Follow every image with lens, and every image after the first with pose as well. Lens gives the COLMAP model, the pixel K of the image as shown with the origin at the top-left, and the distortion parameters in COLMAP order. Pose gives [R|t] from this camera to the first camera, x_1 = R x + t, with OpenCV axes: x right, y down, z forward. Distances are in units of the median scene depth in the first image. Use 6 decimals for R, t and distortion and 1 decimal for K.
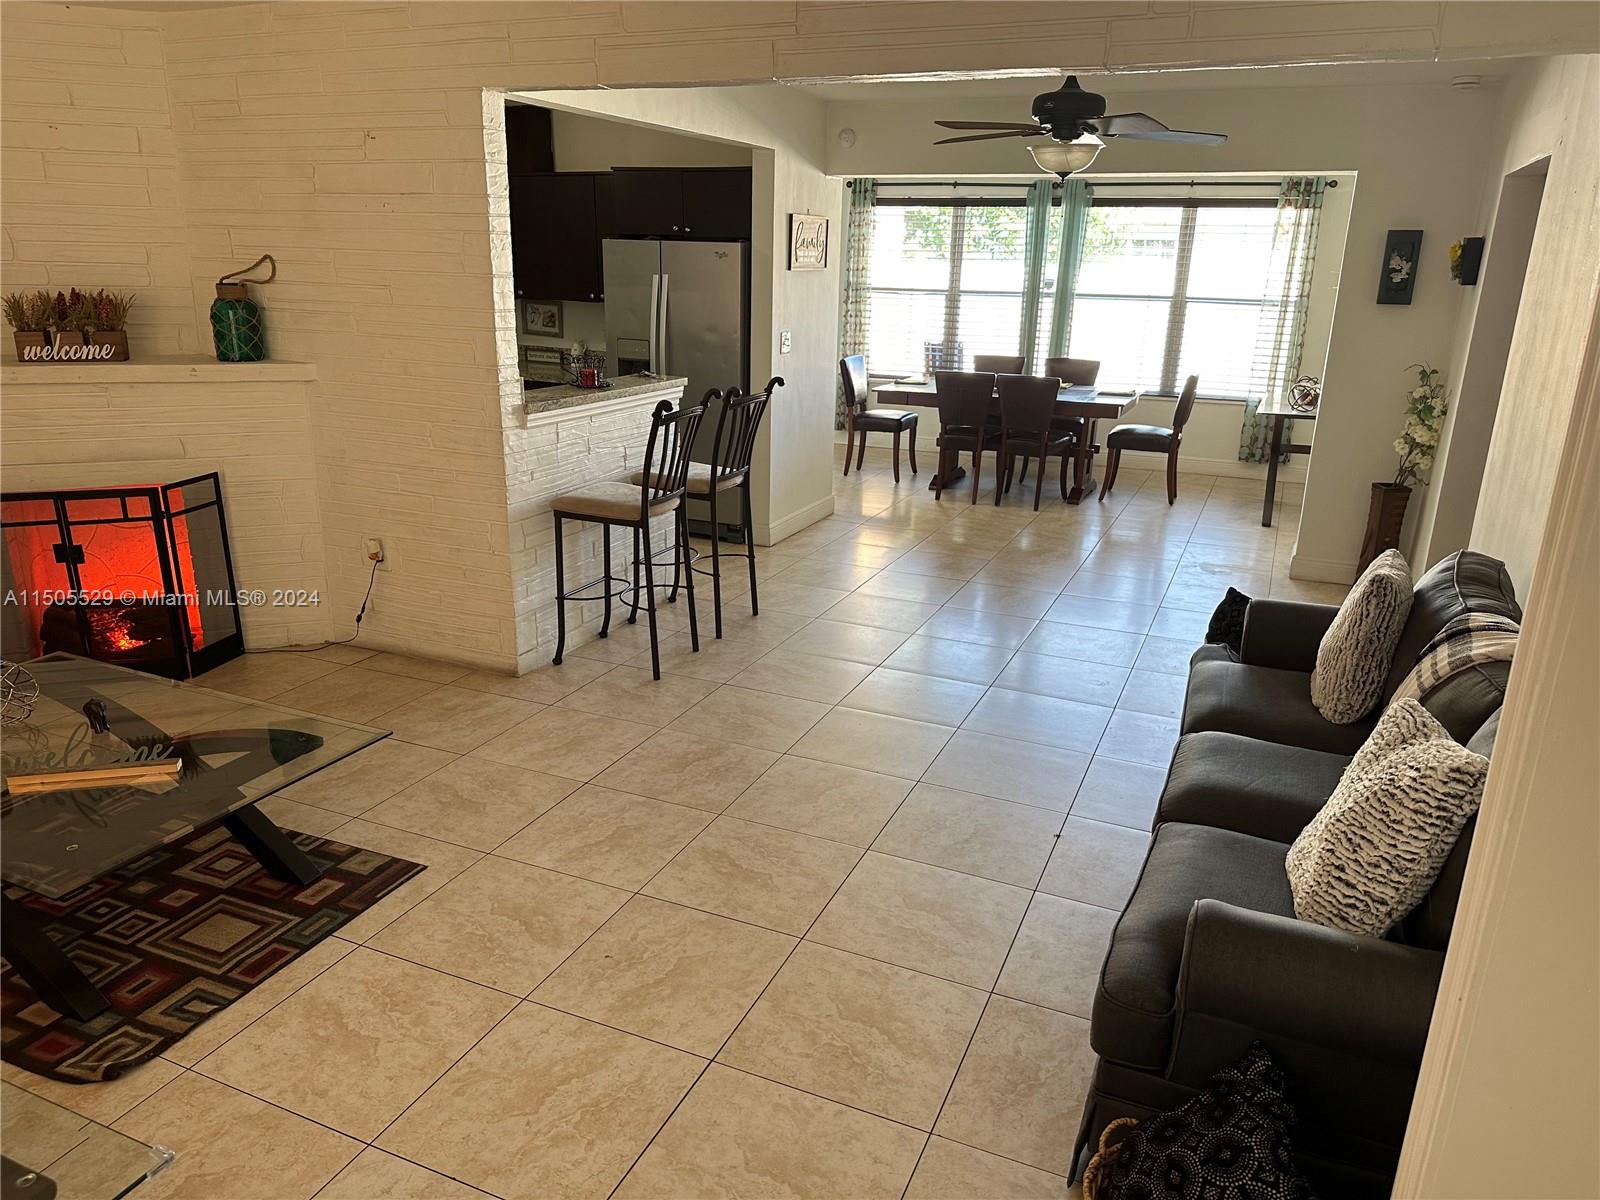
lens RADIAL K [[1102.4, 0, 800.0], [0, 1102.4, 600.0], [0, 0, 1]] dist [0.060893, -0.082605]
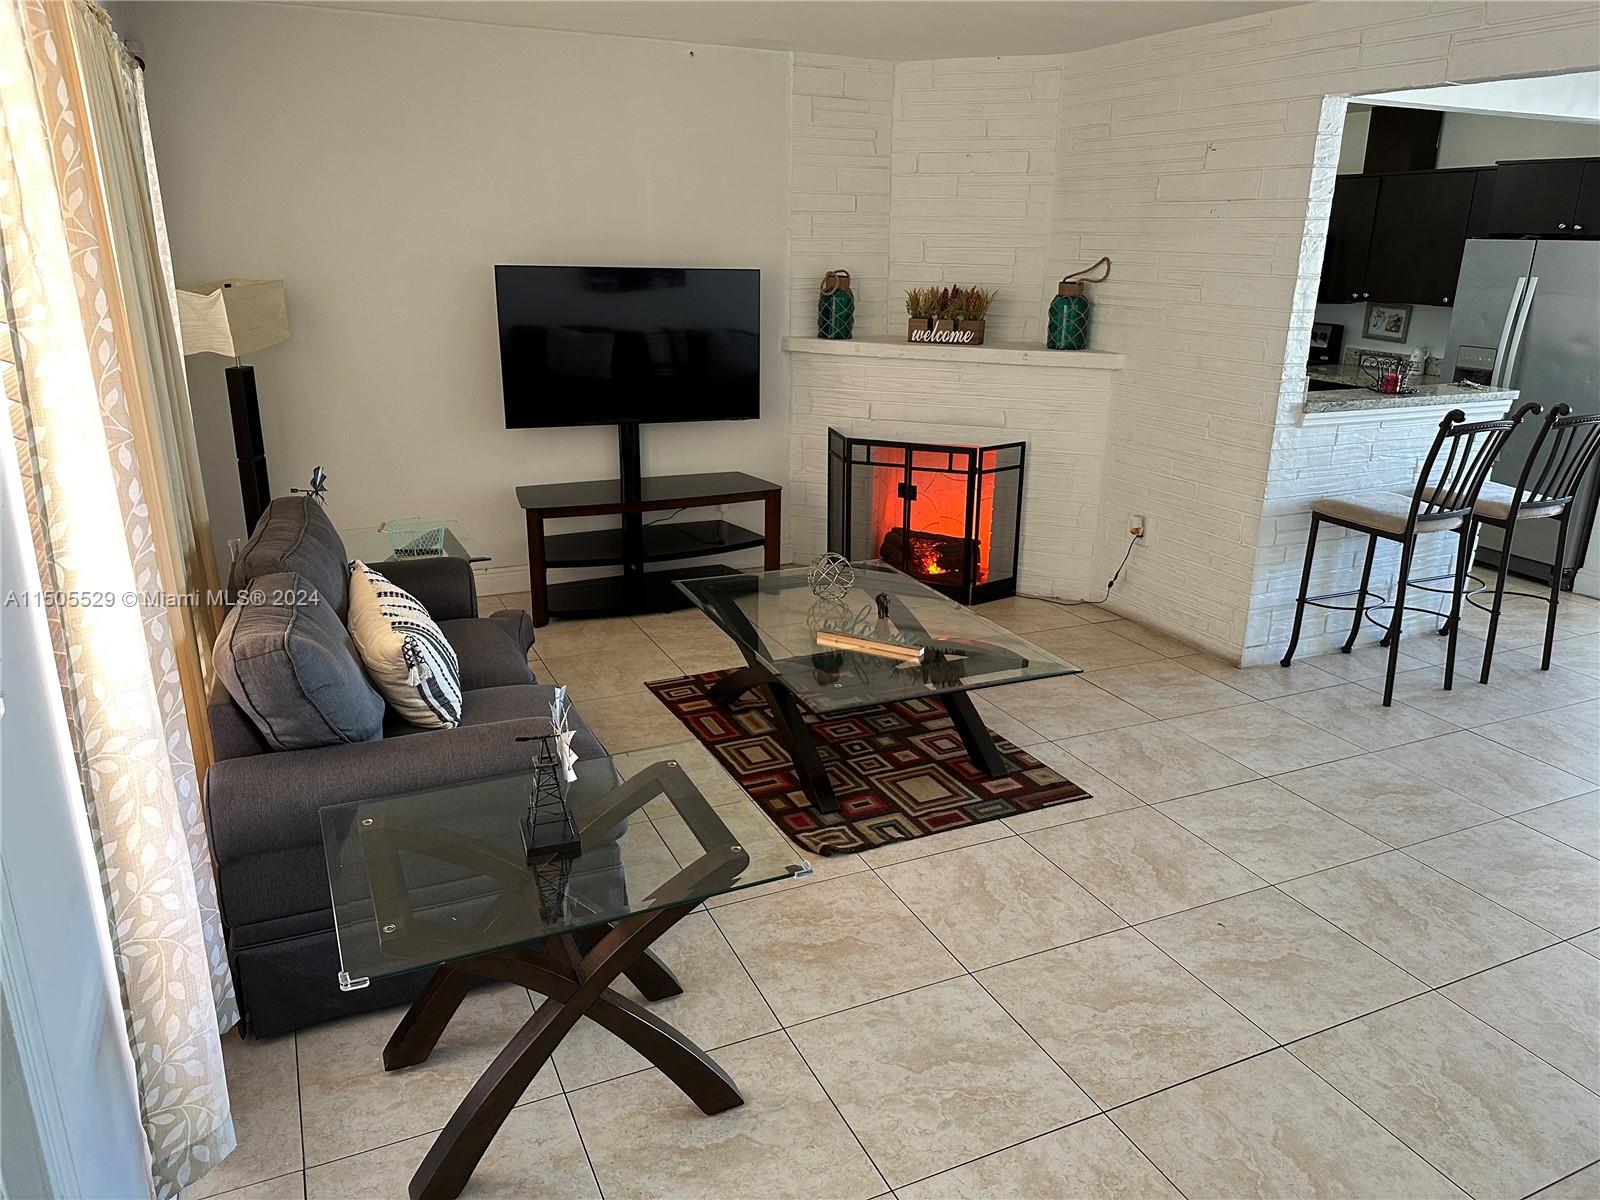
lens RADIAL K [[1112.2, 0, 800.0], [0, 1112.2, 600.0], [0, 0, 1]] dist [0.045972, -0.089913]
pose [[0.742531, 0.190620, -0.642115, 0.095524], [-0.193170, 0.978861, 0.067208, 0.017622], [0.641353, 0.074133, 0.763656, -0.051334]]
